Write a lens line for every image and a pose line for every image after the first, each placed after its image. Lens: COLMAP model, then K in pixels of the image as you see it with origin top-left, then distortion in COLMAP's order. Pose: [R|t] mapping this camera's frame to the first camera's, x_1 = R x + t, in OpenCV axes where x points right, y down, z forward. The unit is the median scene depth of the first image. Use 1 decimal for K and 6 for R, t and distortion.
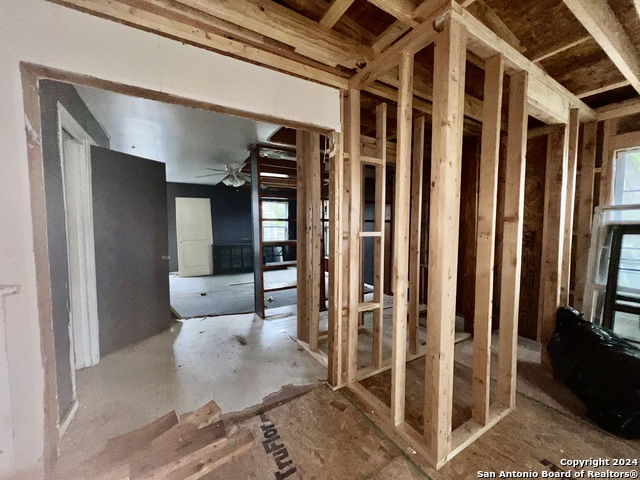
lens RADIAL K [[257.1, 0, 320.0], [0, 257.1, 240.0], [0, 0, 1]] dist [-0.000092, 0.000346]
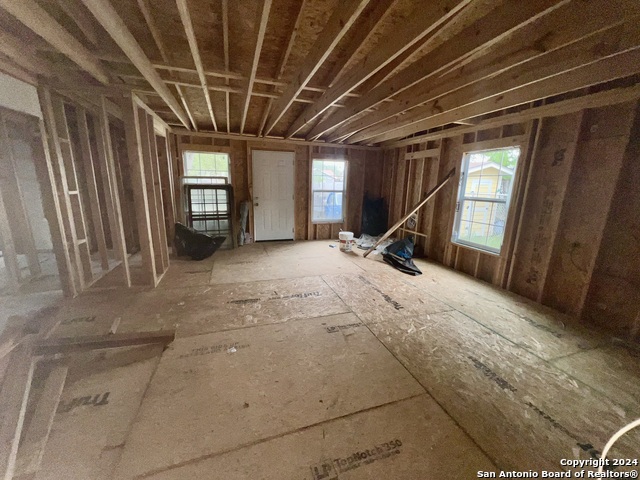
lens RADIAL K [[257.1, 0, 320.0], [0, 257.1, 240.0], [0, 0, 1]] dist [-0.000092, 0.000346]
pose [[0.205441, -0.214751, 0.954817, -1.013622], [0.034620, 0.976612, 0.212204, -0.024994], [-0.978057, -0.010540, 0.208071, -0.718658]]
